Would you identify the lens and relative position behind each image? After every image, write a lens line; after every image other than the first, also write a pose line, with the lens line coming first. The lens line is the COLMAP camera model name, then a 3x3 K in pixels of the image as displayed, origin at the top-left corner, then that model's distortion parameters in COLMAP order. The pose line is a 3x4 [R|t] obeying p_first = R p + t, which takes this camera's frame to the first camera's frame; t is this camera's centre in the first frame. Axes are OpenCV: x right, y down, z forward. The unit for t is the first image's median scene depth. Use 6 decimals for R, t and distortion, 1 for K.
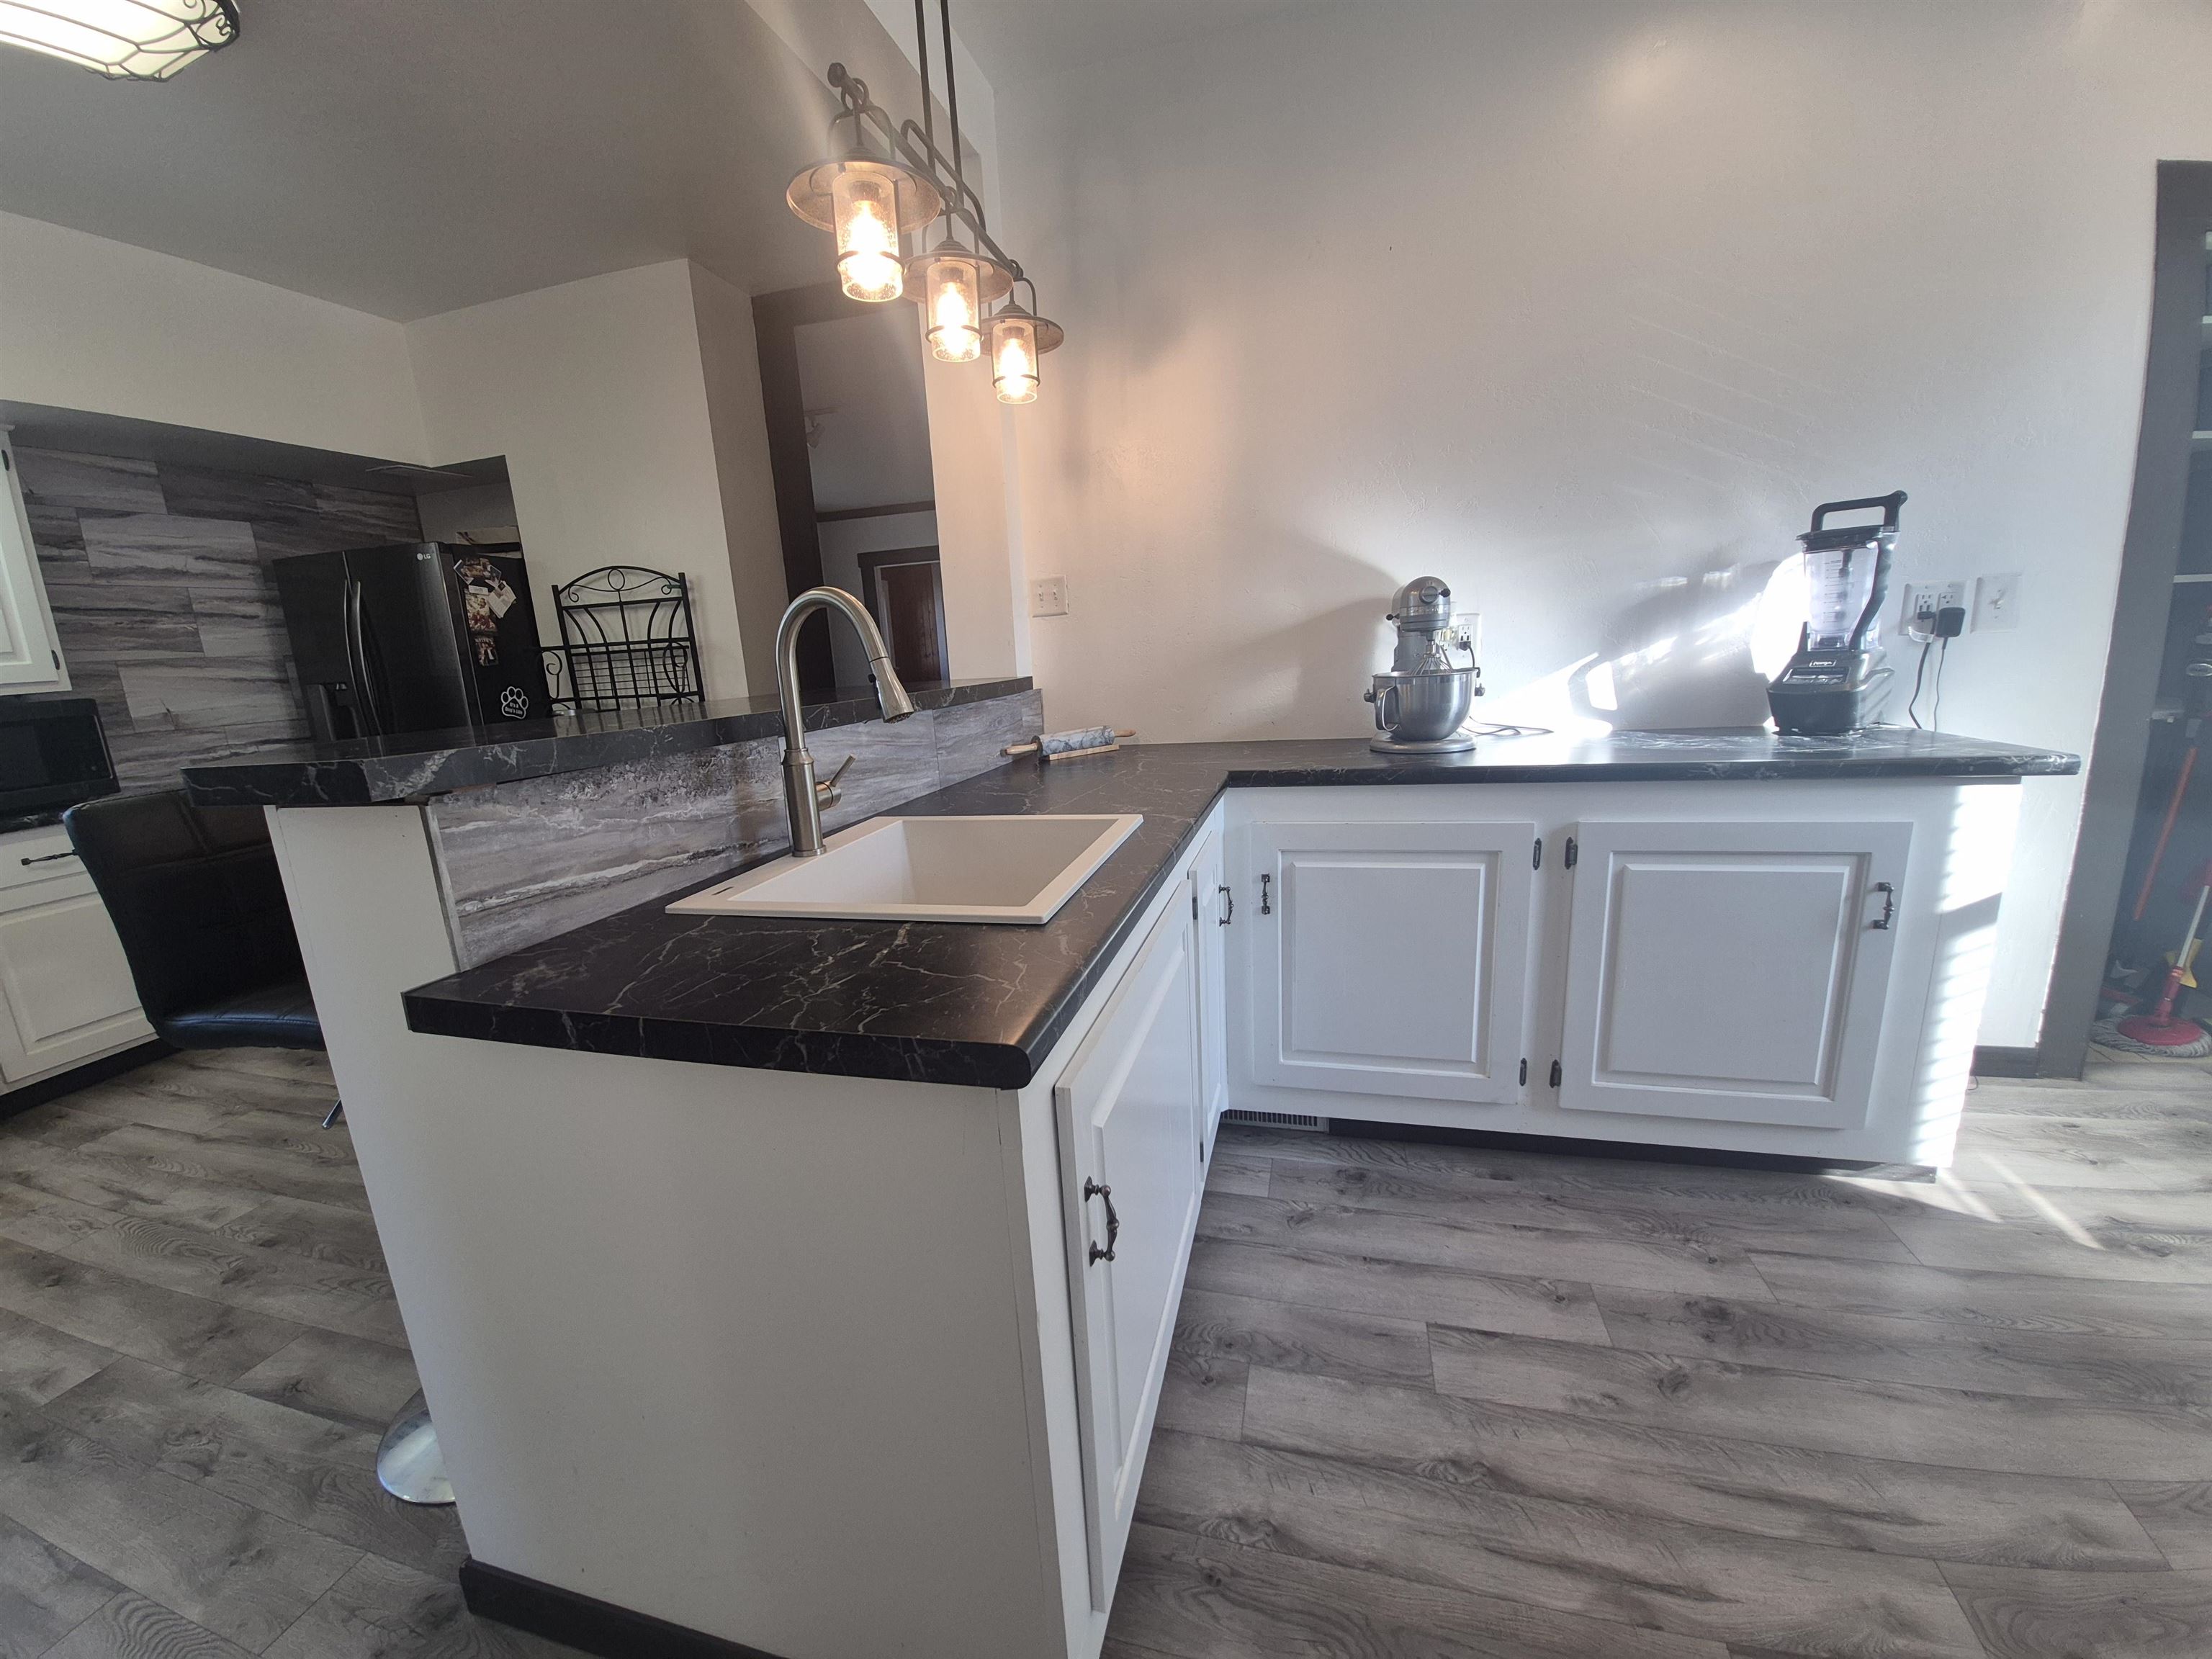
lens RADIAL K [[867.6, 0, 1083.4], [0, 867.6, 846.8], [0, 0, 1]] dist [-0.002418, -0.009372]
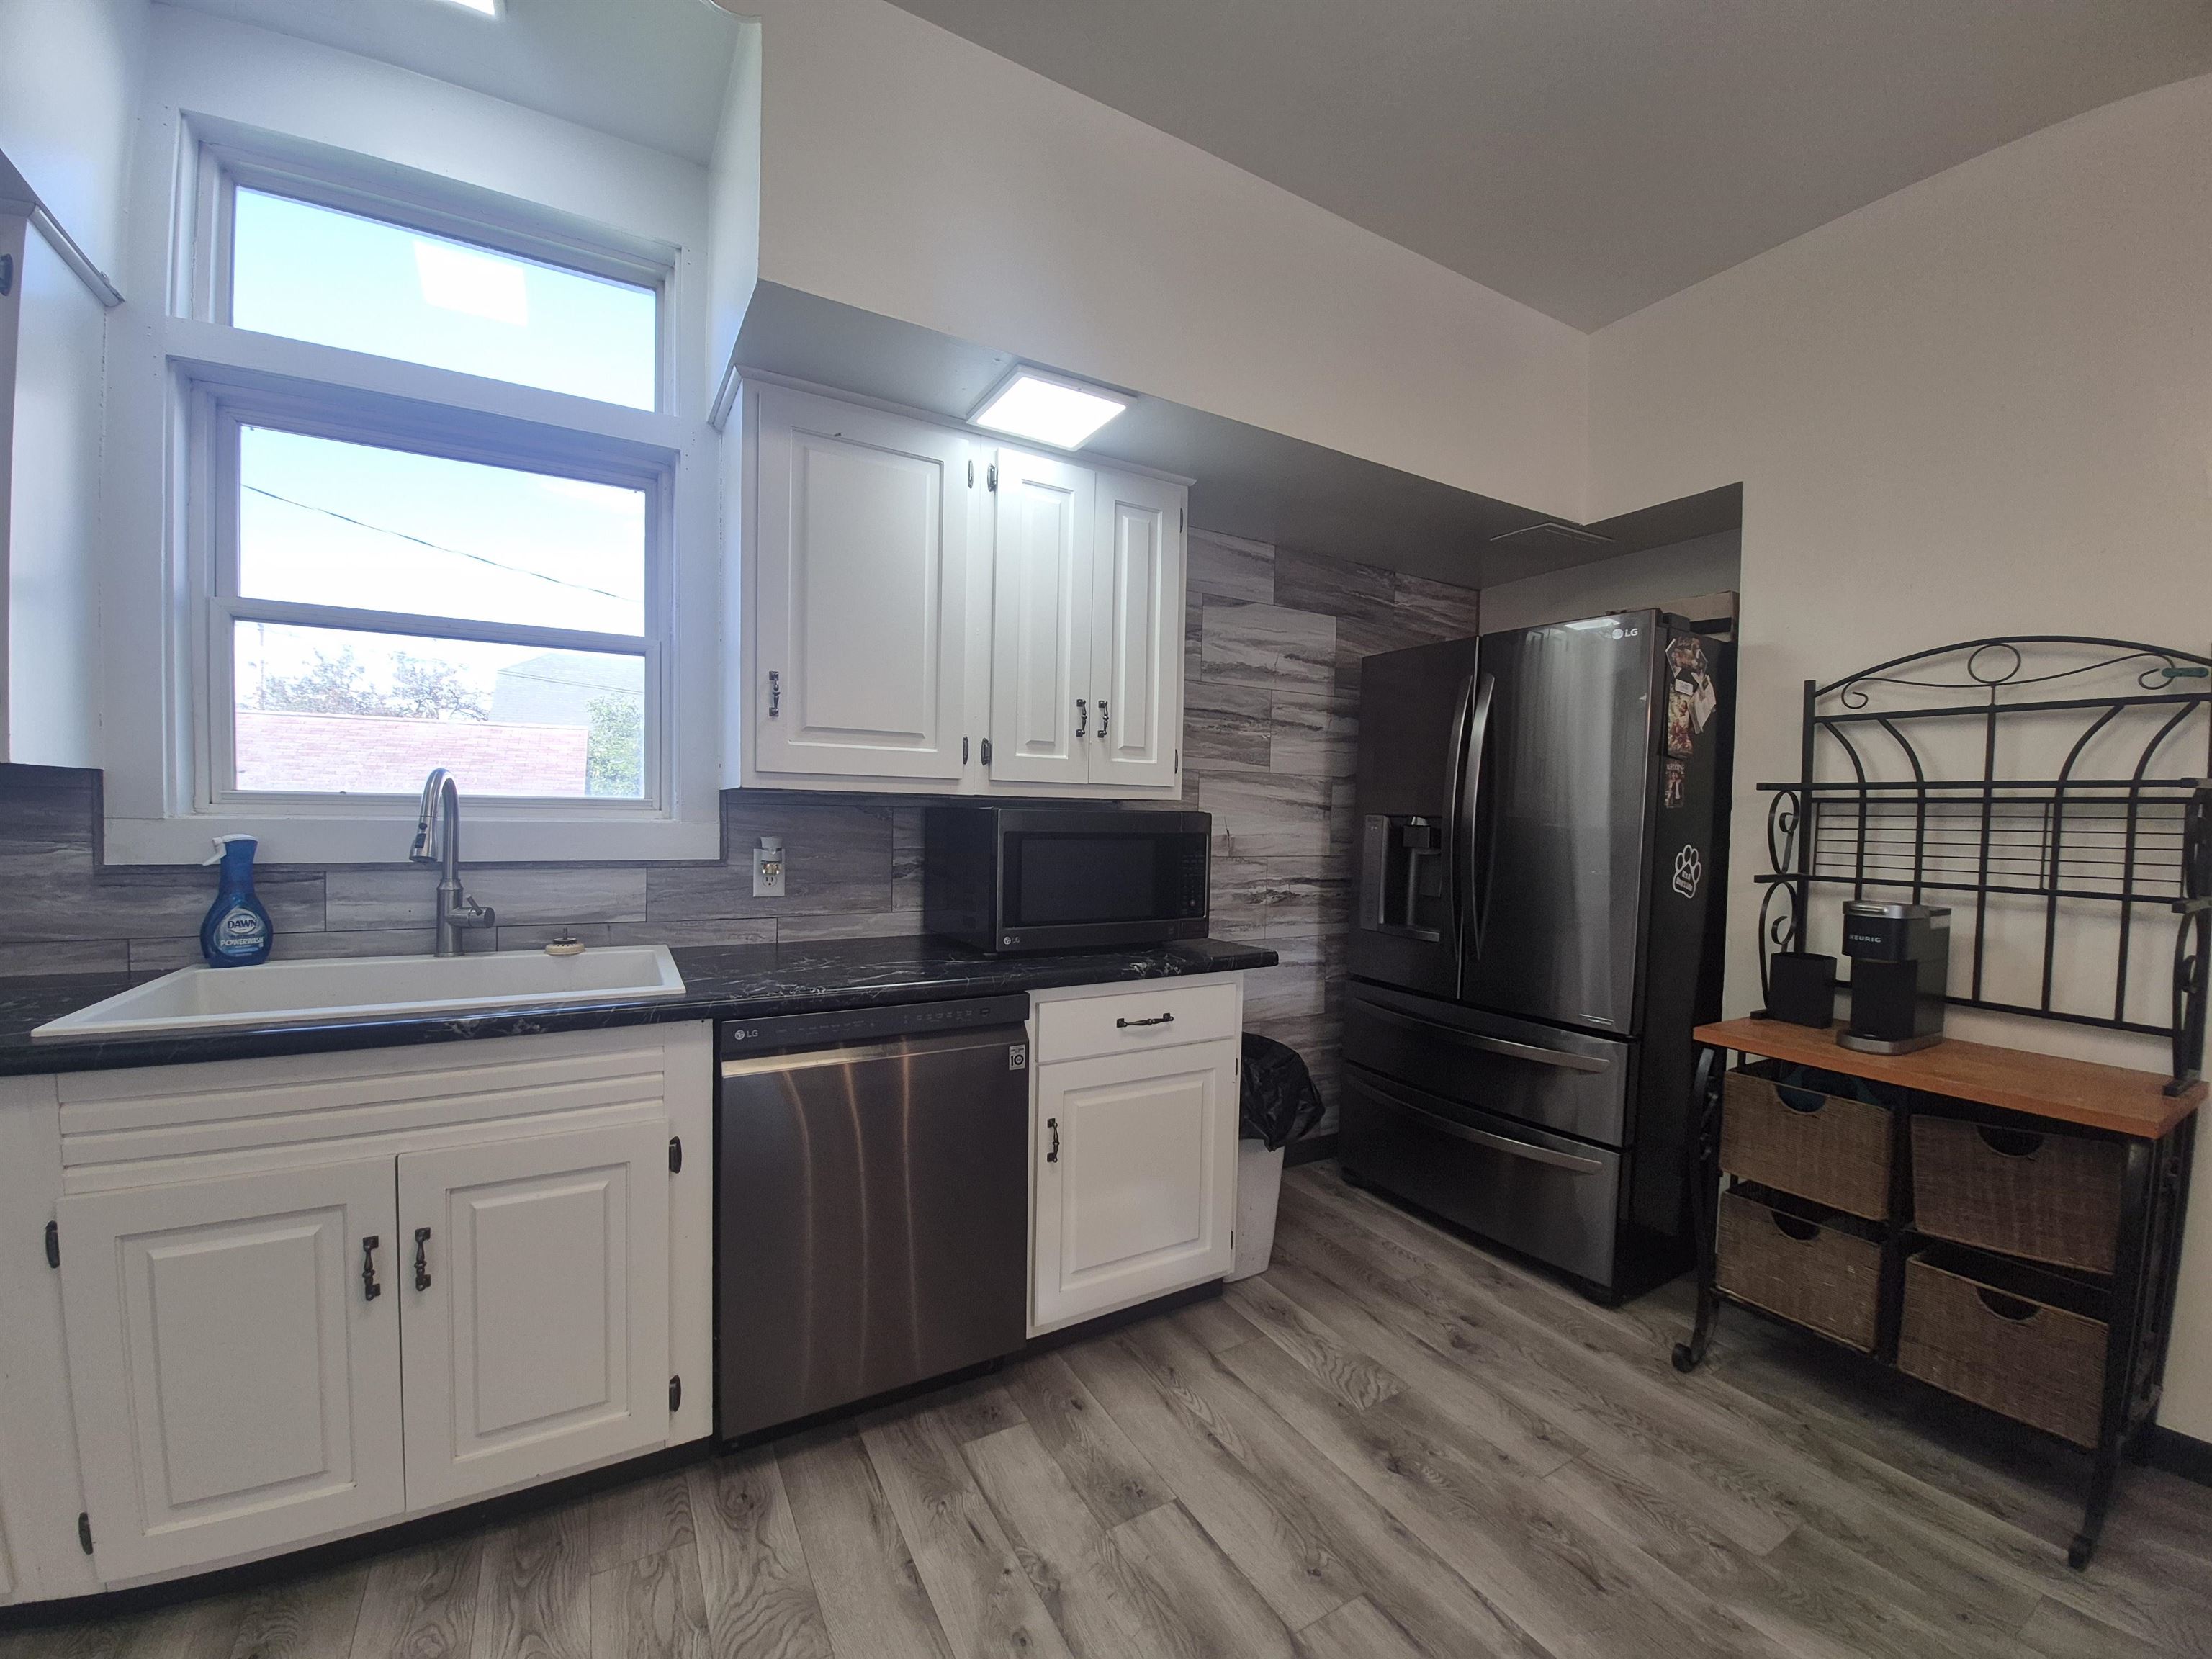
lens RADIAL K [[867.6, 0, 1076.5], [0, 867.6, 843.6], [0, 0, 1]] dist [-0.002418, -0.009372]
pose [[0.703595, 0.095821, -0.704111, -0.958998], [-0.217488, 0.972355, -0.085002, -0.075995], [0.676500, 0.212943, 0.704984, 0.514293]]
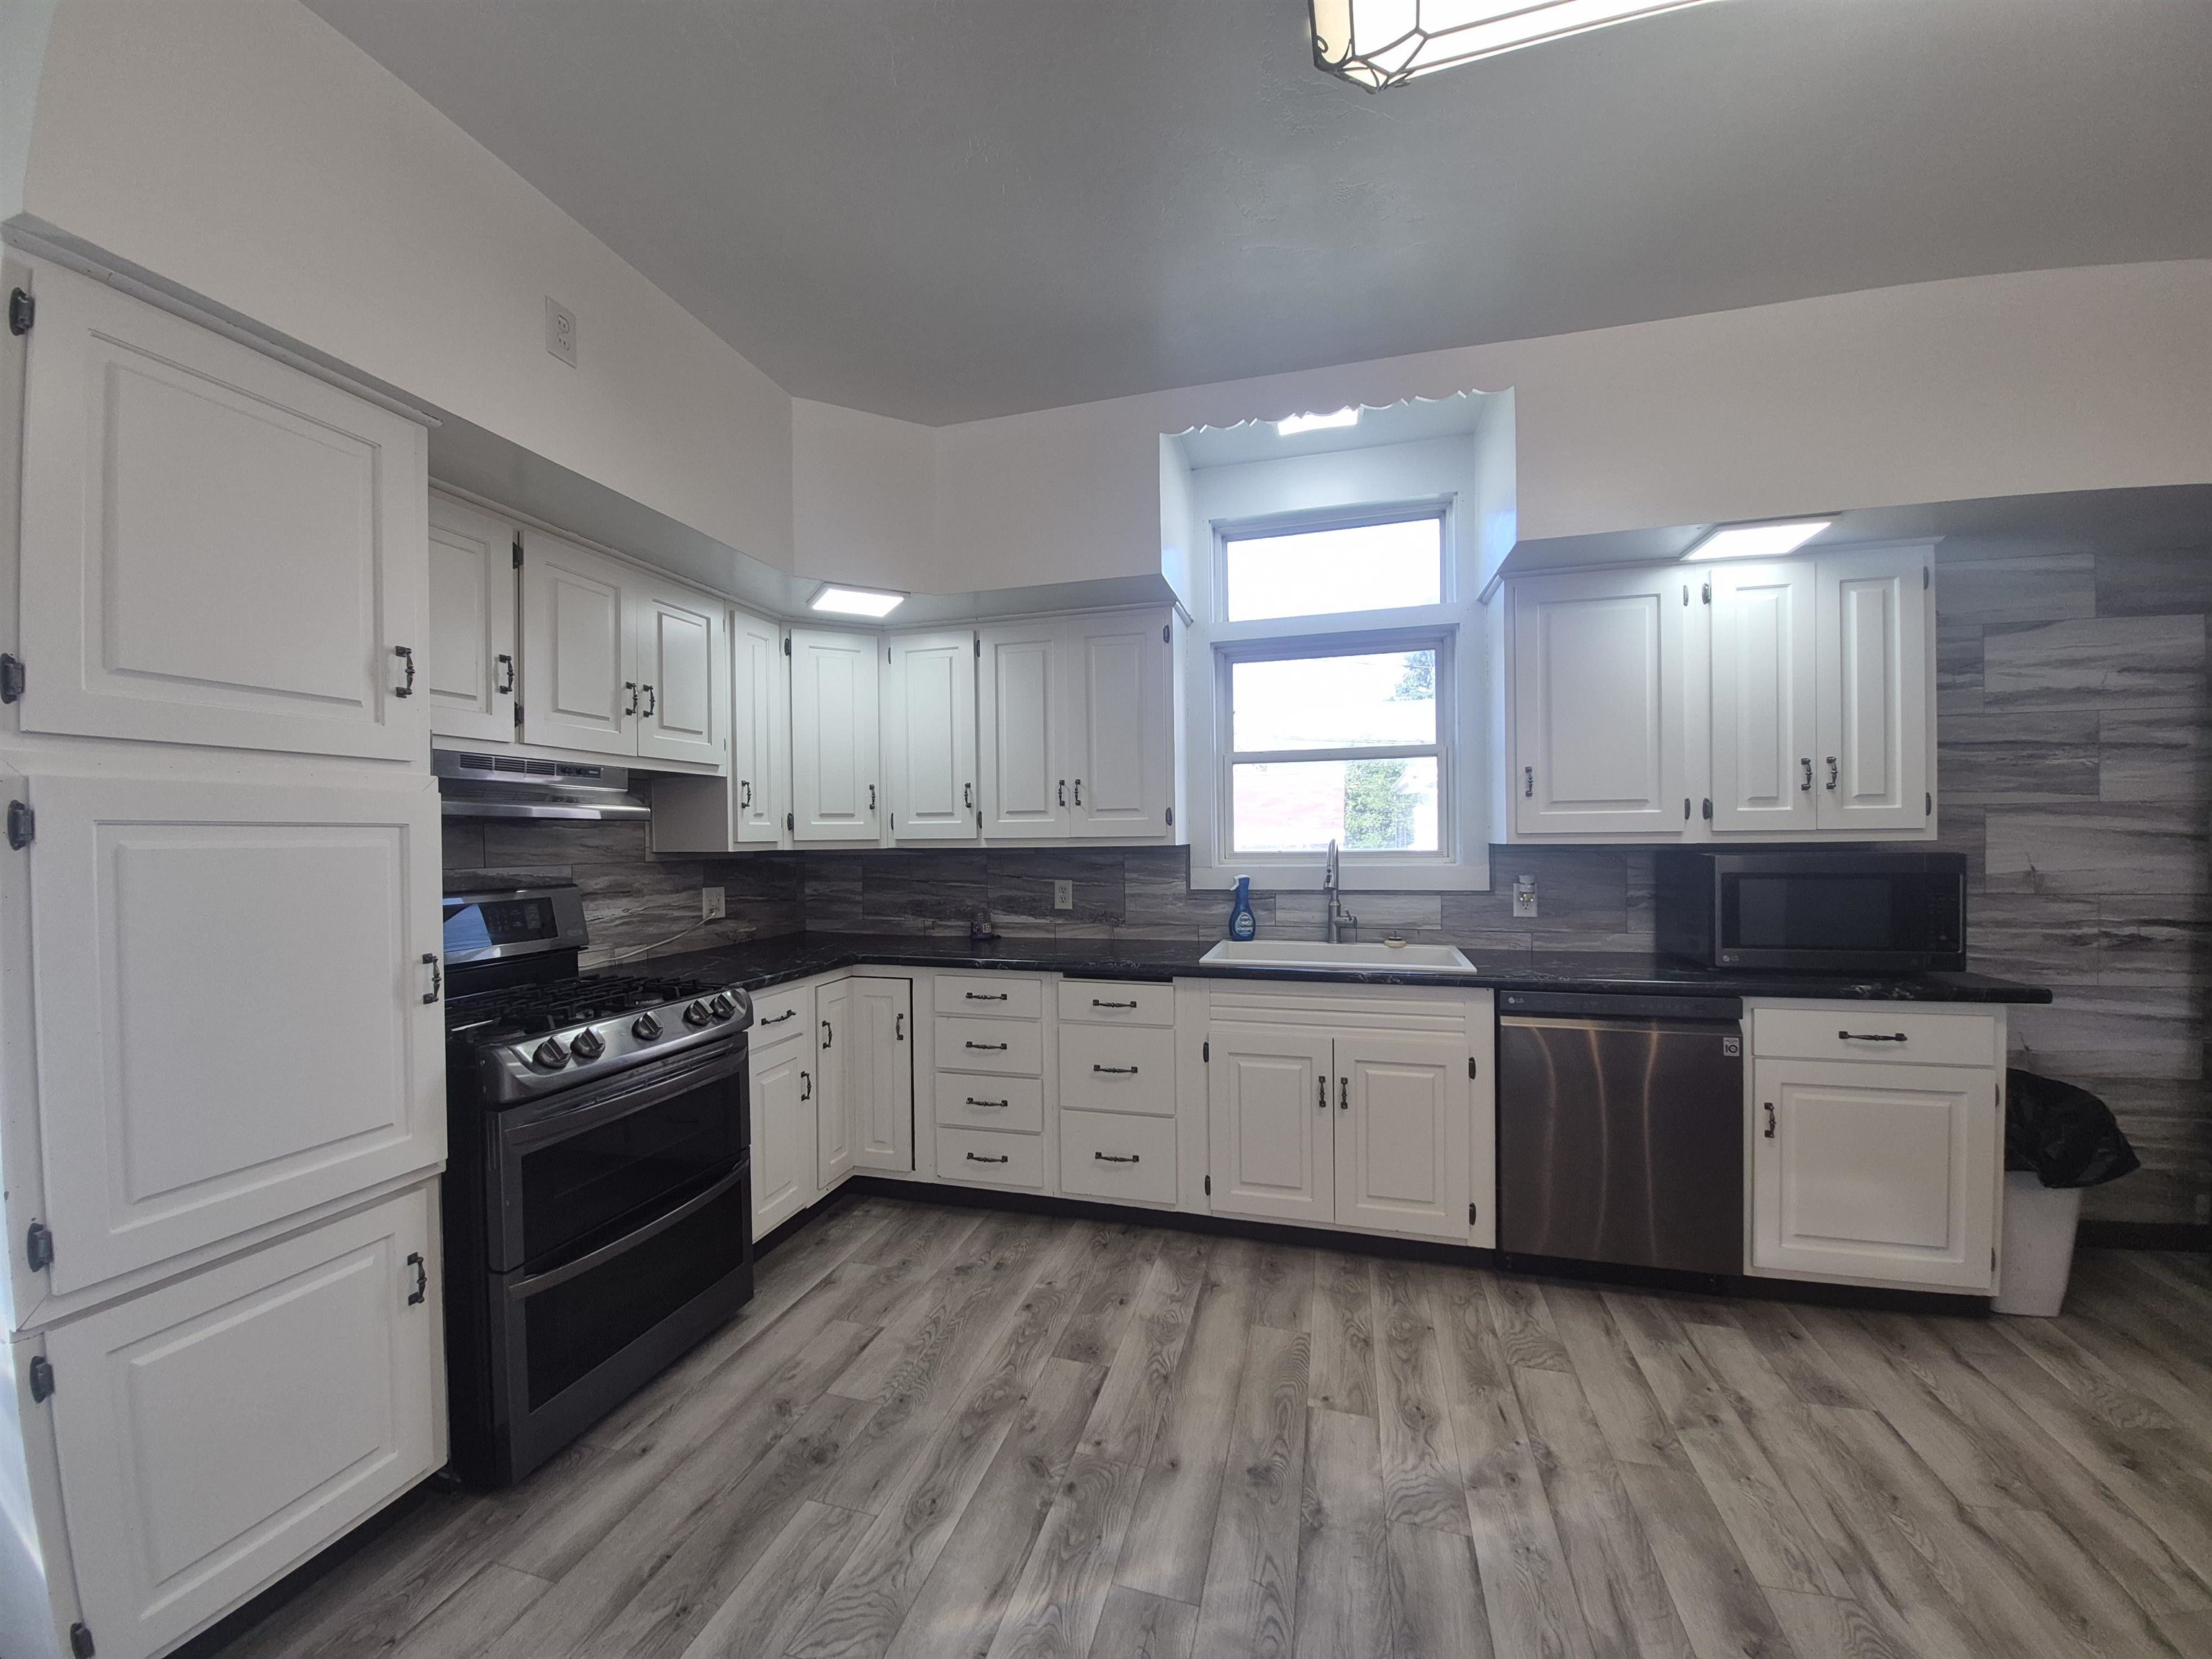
lens RADIAL K [[867.6, 0, 1080.6], [0, 867.6, 846.0], [0, 0, 1]] dist [-0.002418, -0.009372]
pose [[-0.011679, 0.070126, -0.997470, -0.478867], [-0.211283, 0.974842, 0.071009, -0.085019], [0.977355, 0.211578, 0.003432, 0.243727]]
